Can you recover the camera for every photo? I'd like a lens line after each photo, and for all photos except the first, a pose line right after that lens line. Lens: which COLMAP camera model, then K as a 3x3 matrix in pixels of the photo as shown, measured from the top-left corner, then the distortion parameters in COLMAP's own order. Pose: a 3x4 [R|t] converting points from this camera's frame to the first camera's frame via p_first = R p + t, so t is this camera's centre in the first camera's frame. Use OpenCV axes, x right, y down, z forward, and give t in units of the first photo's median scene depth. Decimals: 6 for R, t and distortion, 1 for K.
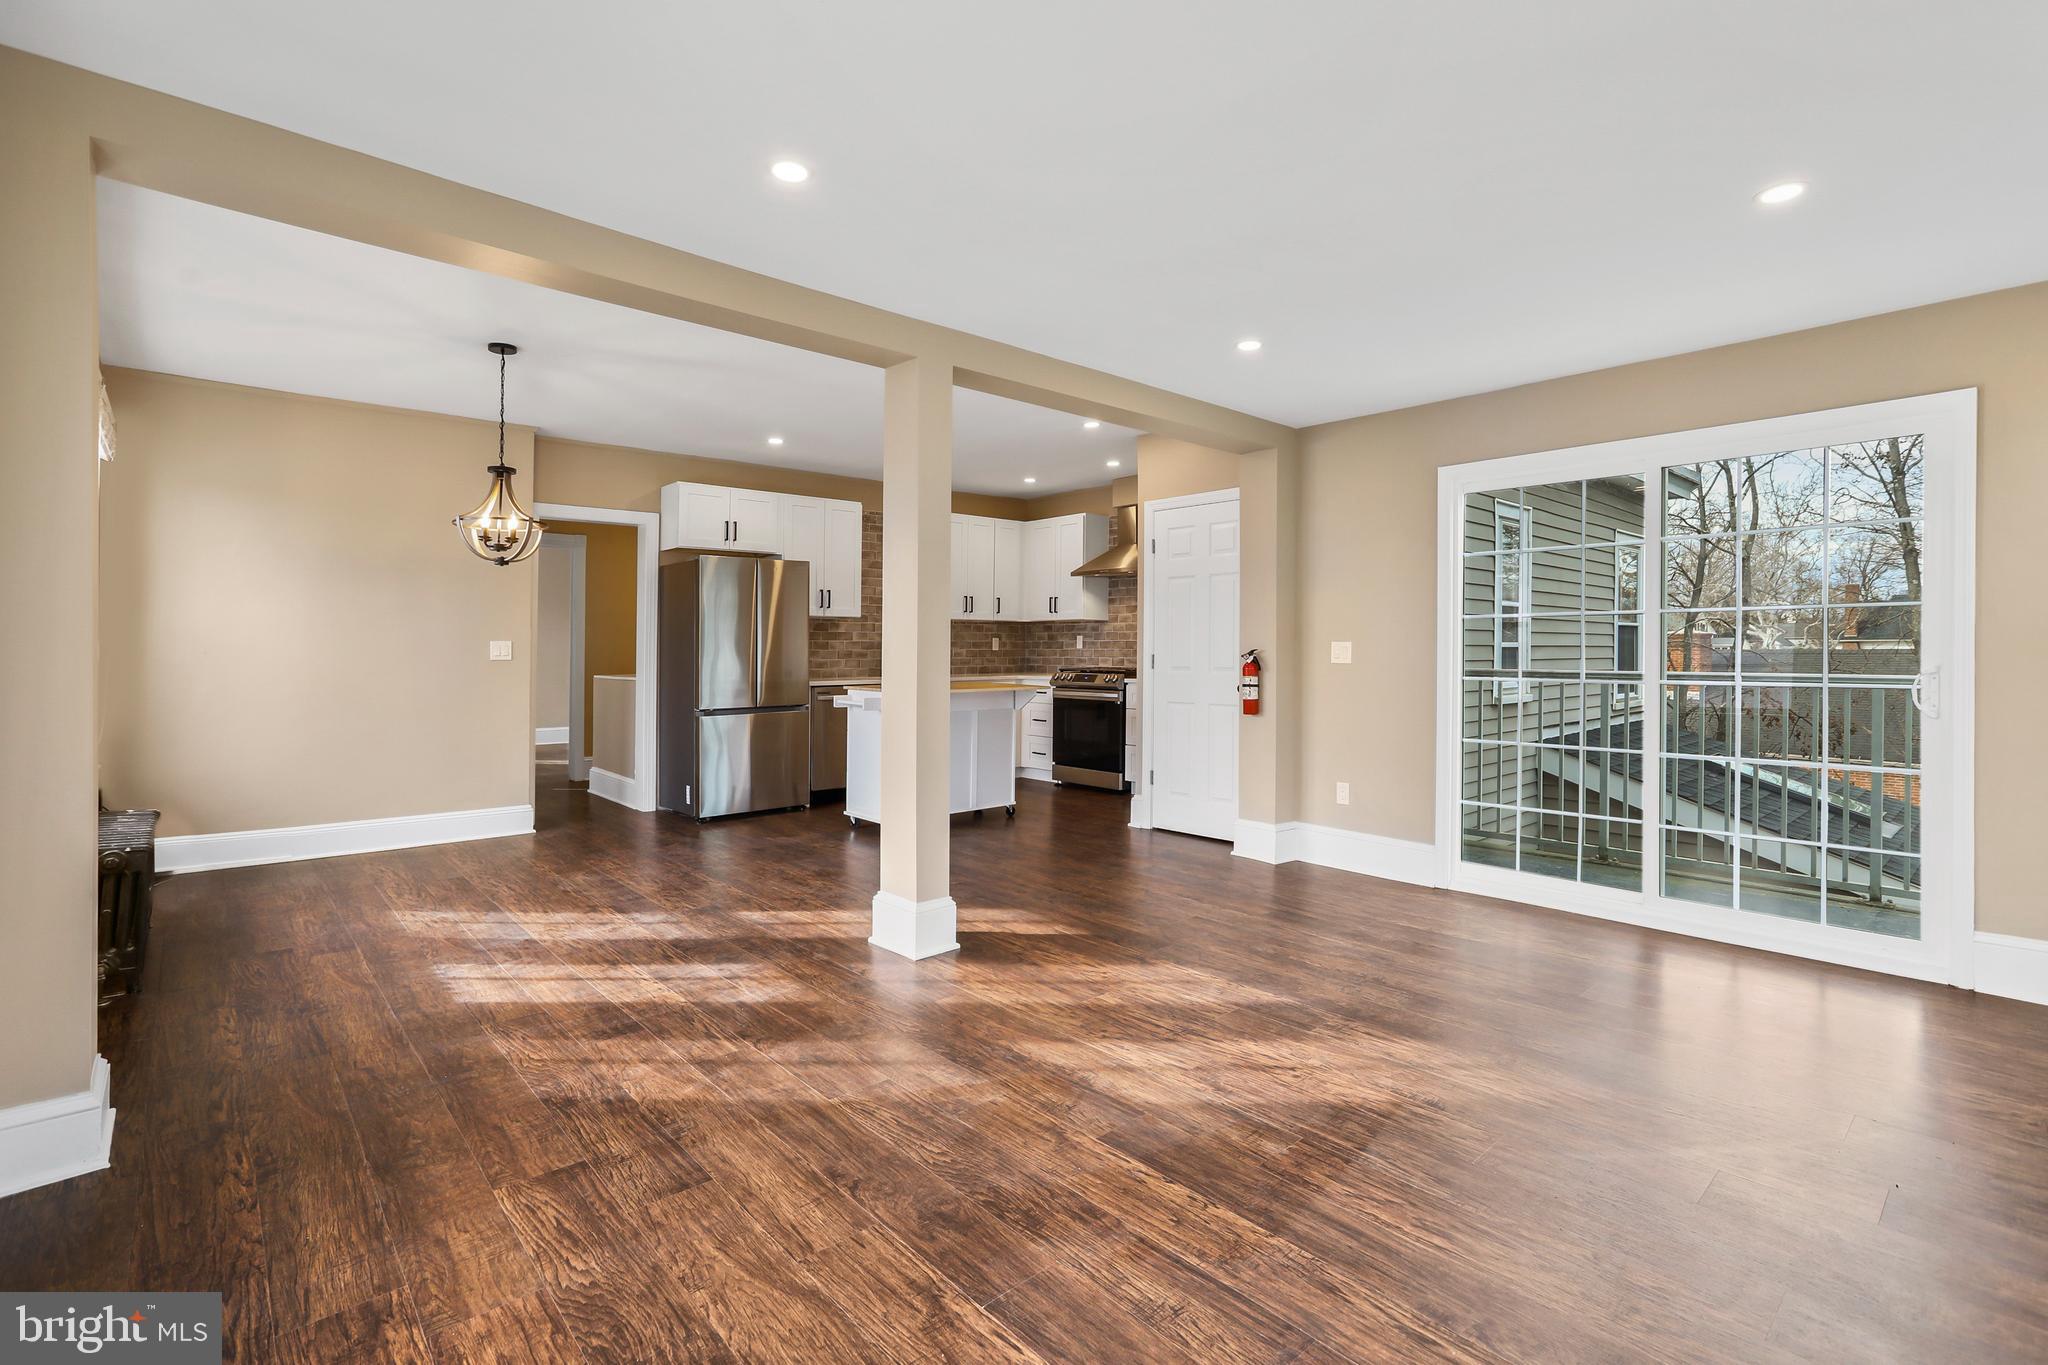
lens RADIAL K [[933.1, 0, 1005.9], [0, 933.1, 655.2], [0, 0, 1]] dist [-0.015296, 0.000826]
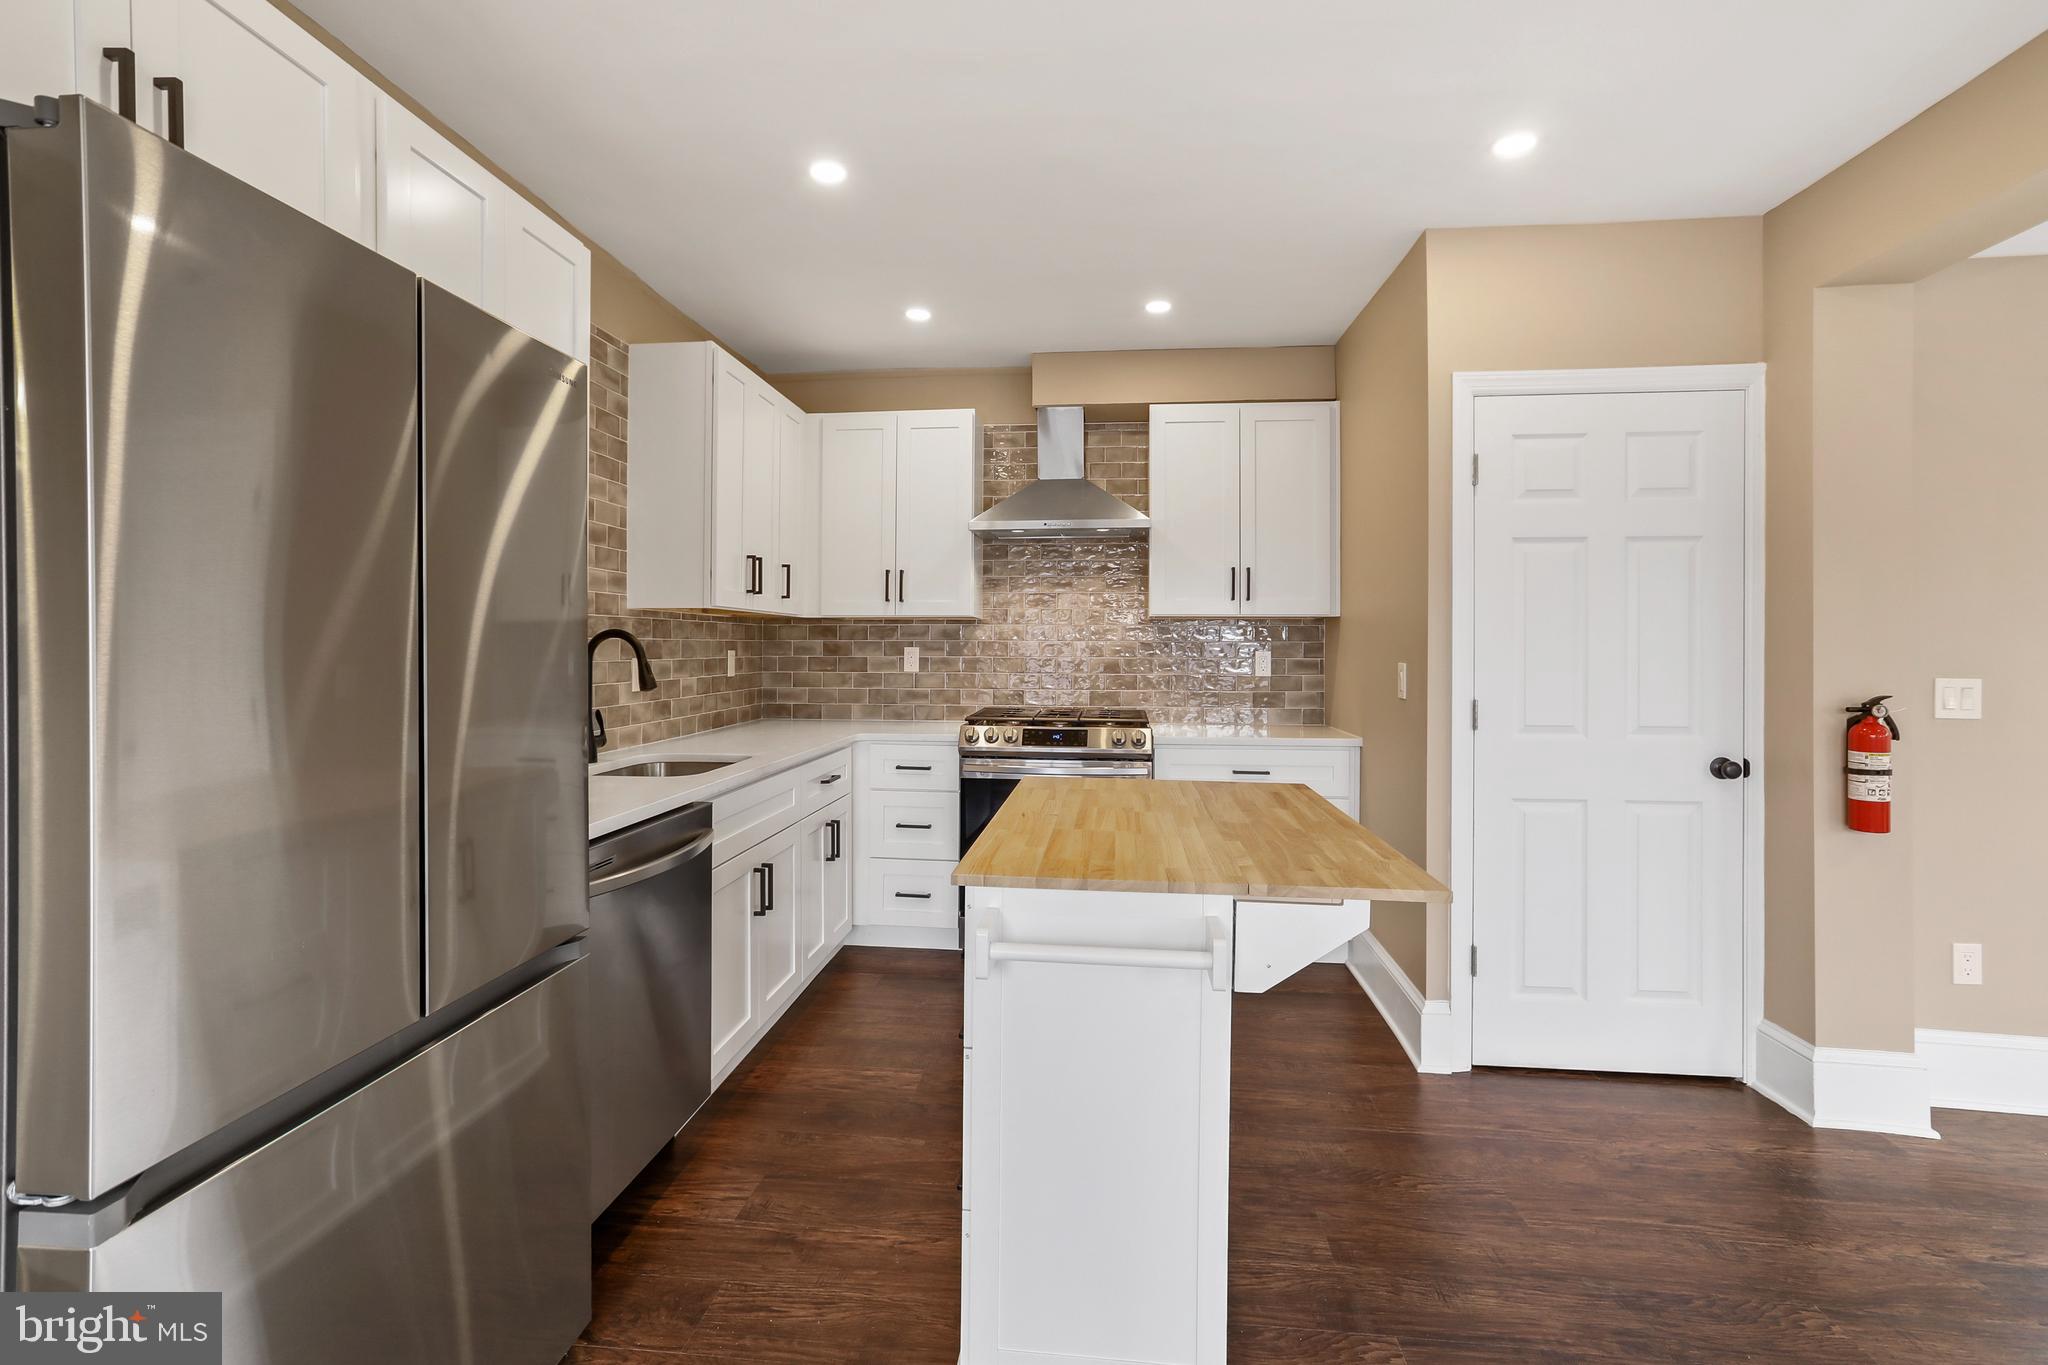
lens RADIAL K [[917.1, 0, 1015.0], [0, 917.1, 656.8], [0, 0, 1]] dist [-0.032528, 0.019409]
pose [[0.731394, -0.004042, 0.681943, -0.269856], [0.001246, 0.999989, 0.004591, -0.020797], [-0.681954, -0.002508, 0.731391, 0.681866]]
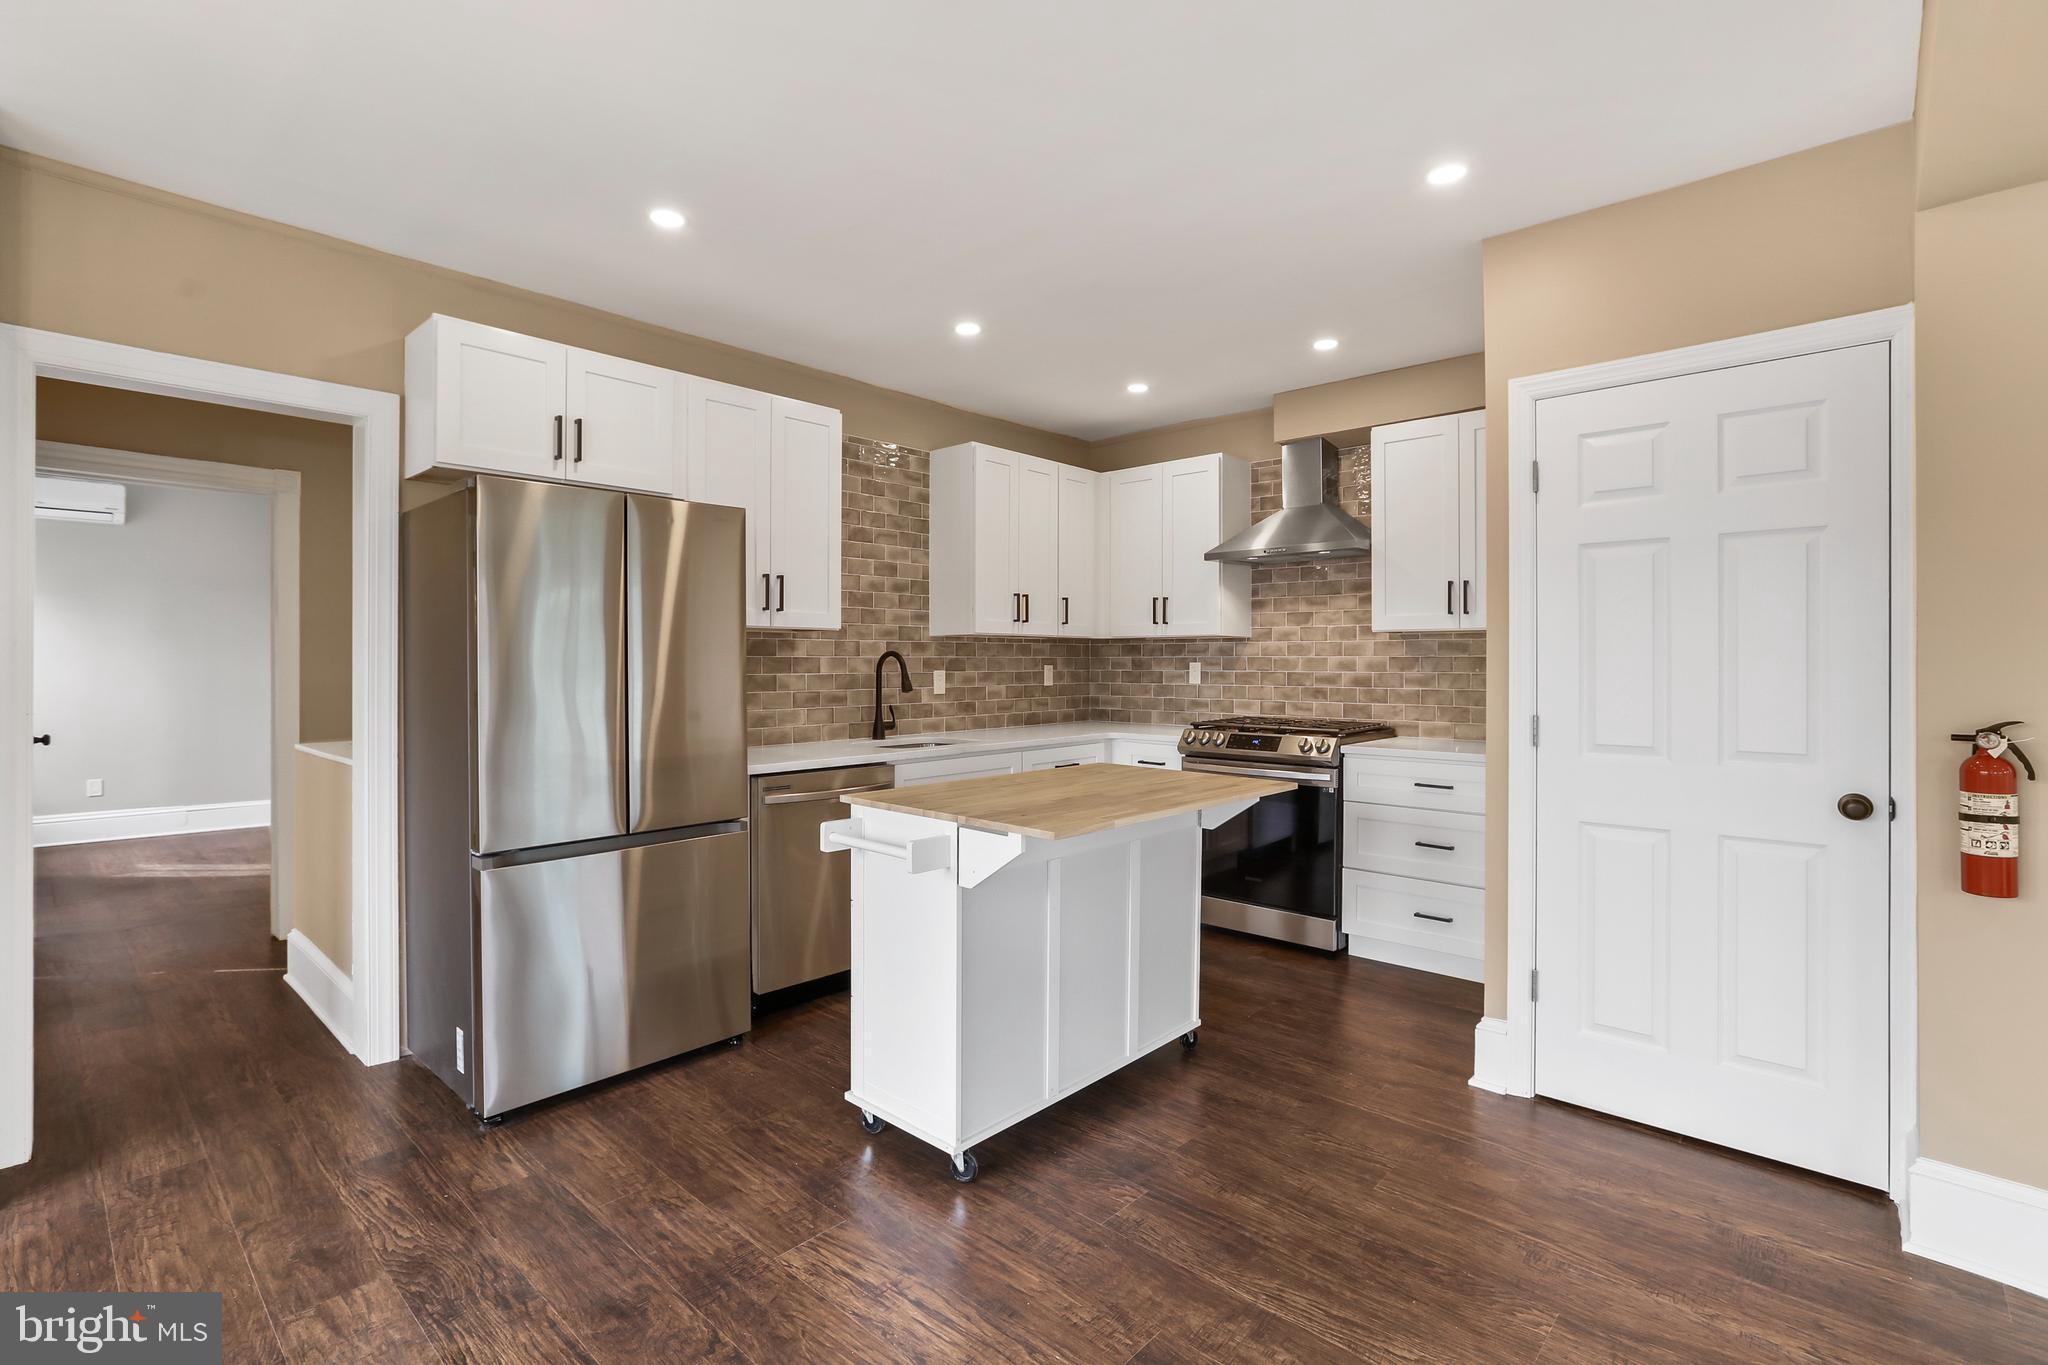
lens RADIAL K [[931.4, 0, 1029.2], [0, 931.4, 675.2], [0, 0, 1]] dist [-0.047699, 0.020867]
pose [[0.992580, -0.000718, 0.121593, -0.117849], [-0.000074, 0.999979, 0.006505, -0.019303], [-0.121595, -0.006466, 0.992559, 0.486317]]
